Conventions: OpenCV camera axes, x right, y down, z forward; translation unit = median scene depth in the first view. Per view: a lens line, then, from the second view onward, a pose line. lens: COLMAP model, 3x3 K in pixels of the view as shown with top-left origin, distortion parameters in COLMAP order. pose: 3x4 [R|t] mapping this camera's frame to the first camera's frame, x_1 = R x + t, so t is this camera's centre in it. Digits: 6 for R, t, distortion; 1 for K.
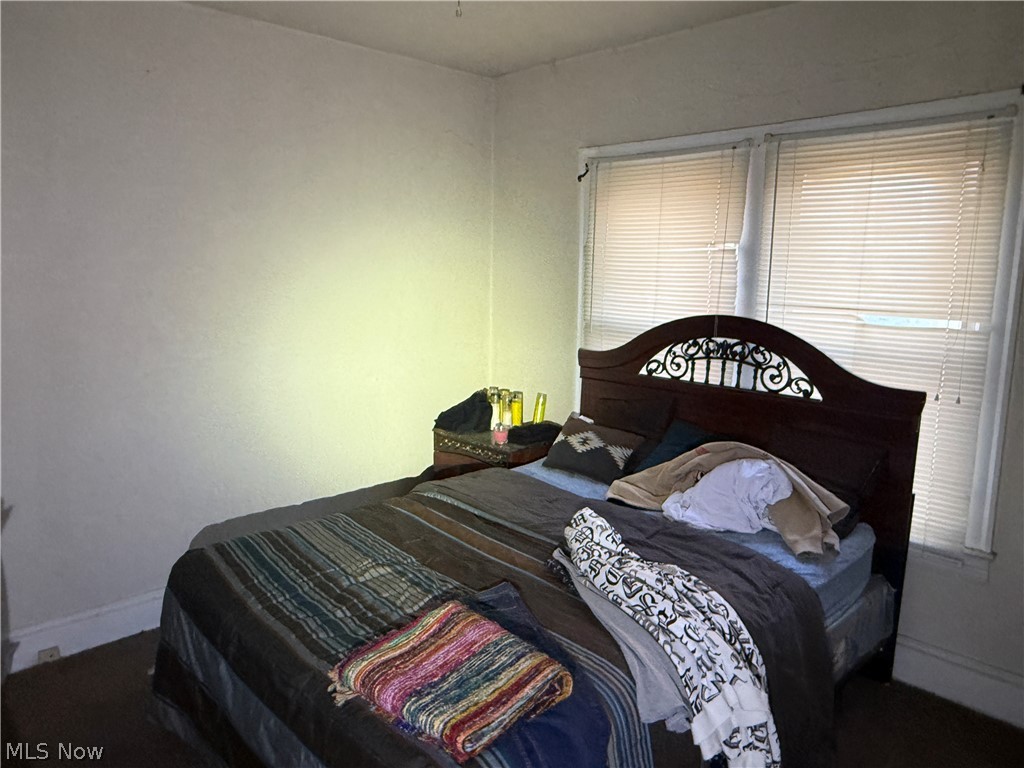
lens RADIAL K [[719.2, 0, 509.9], [0, 719.2, 384.8], [0, 0, 1]] dist [0.002058, -0.000958]
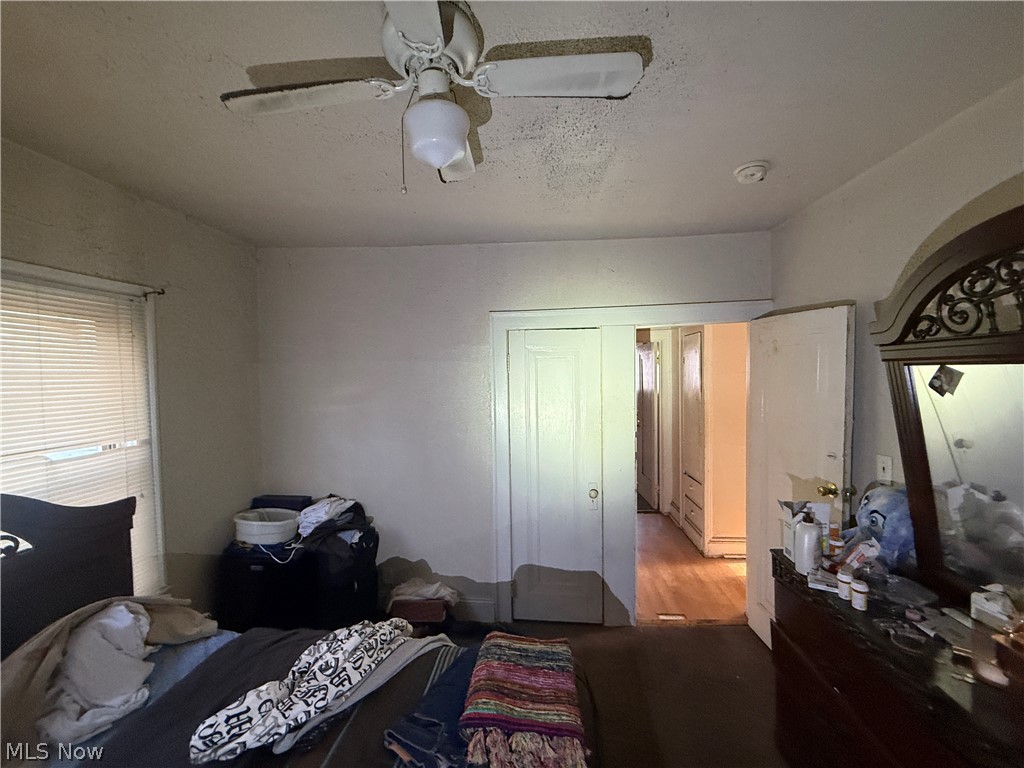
lens RADIAL K [[406.8, 0, 509.1], [0, 406.8, 386.6], [0, 0, 1]] dist [-0.000663, 0.000975]
pose [[-0.655487, -0.034546, 0.754416, -0.444826], [0.116757, 0.982307, 0.146428, -0.224104], [-0.746126, 0.184065, -0.639856, 0.952827]]
